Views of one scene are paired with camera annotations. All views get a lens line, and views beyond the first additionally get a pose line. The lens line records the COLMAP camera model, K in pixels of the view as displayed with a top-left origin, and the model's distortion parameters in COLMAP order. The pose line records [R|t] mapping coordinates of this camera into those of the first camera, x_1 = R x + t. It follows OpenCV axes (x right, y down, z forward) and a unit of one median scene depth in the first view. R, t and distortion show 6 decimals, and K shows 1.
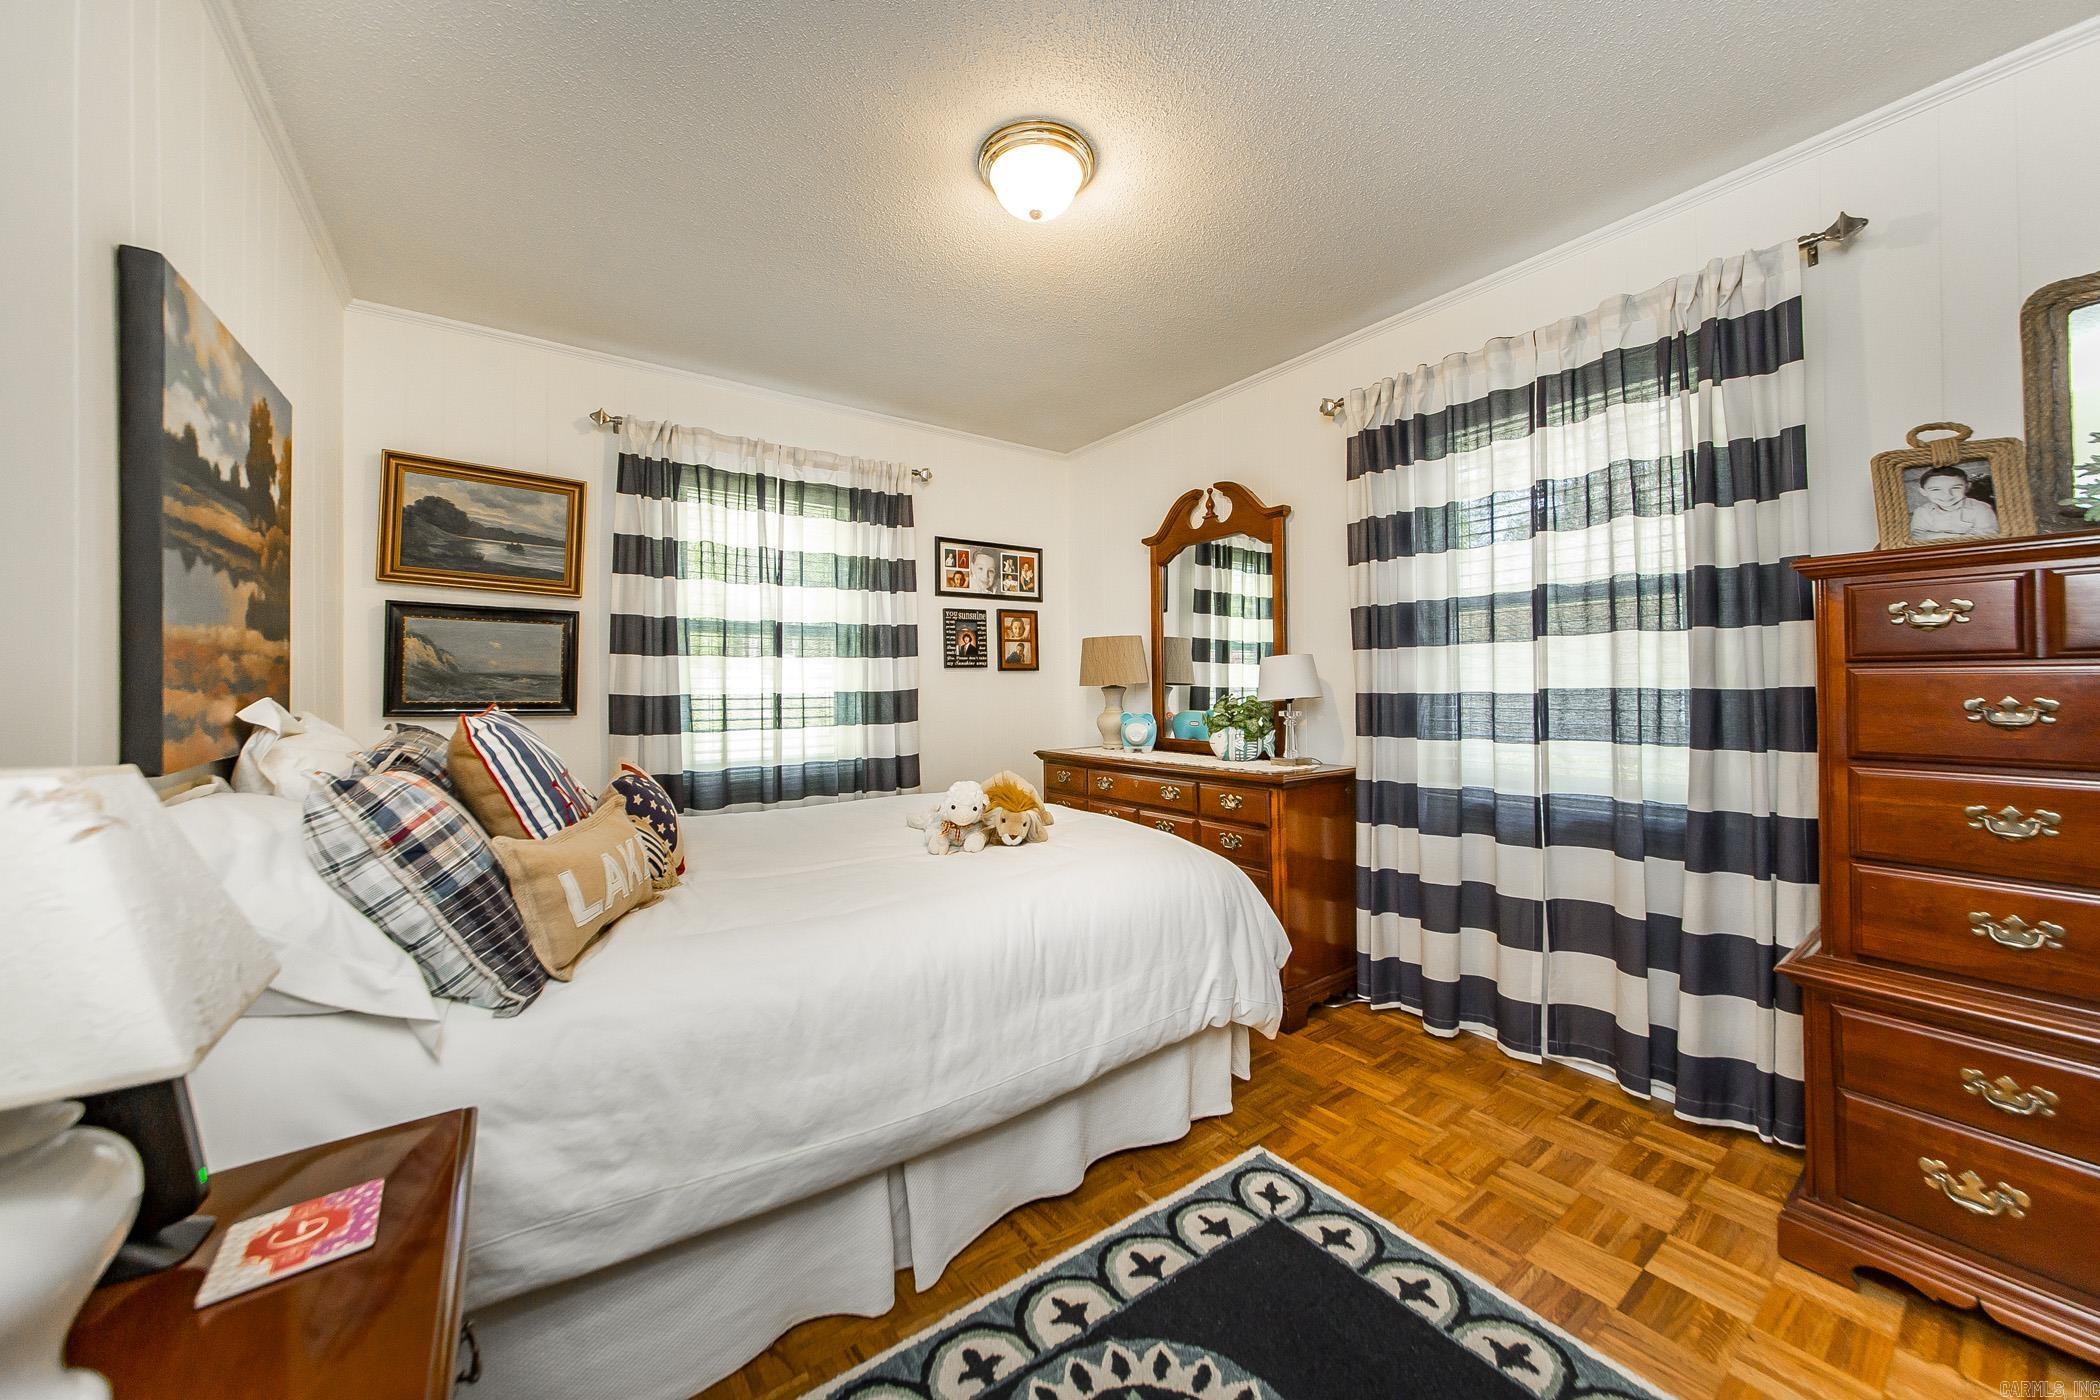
lens RADIAL K [[747.2, 0, 1024.1], [0, 747.2, 668.7], [0, 0, 1]] dist [0.001526, 0.000065]
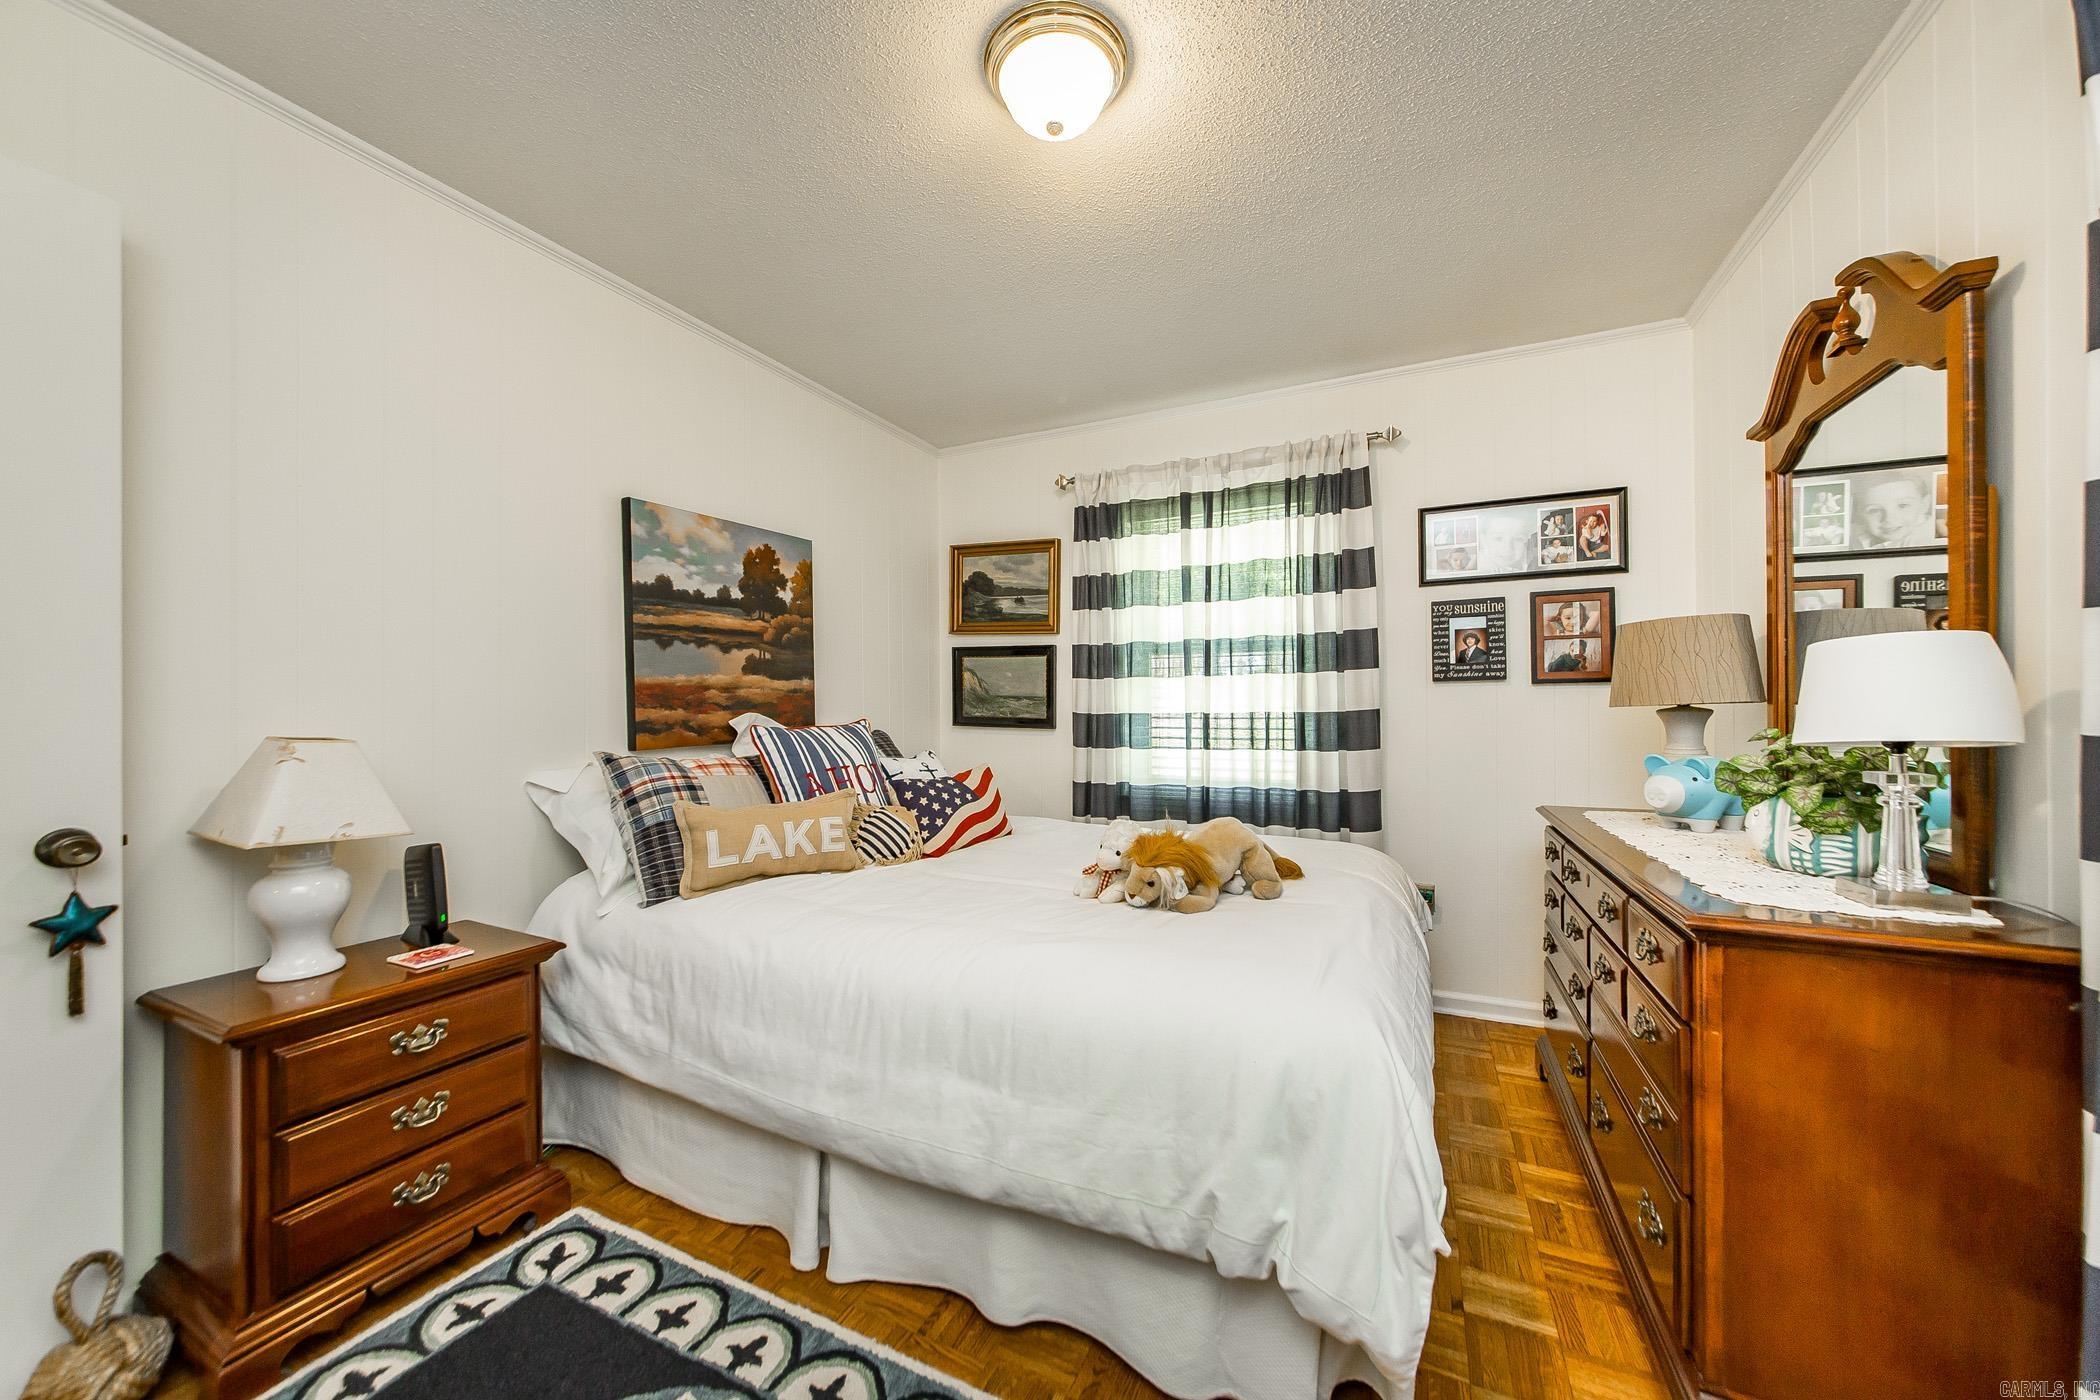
lens RADIAL K [[747.2, 0, 1048.3], [0, 747.2, 701.6], [0, 0, 1]] dist [0.001526, 0.000065]
pose [[0.497329, -0.001764, -0.867560, 0.458140], [0.021262, 0.999722, 0.010155, 0.004190], [0.867301, -0.023496, 0.497229, 0.370578]]
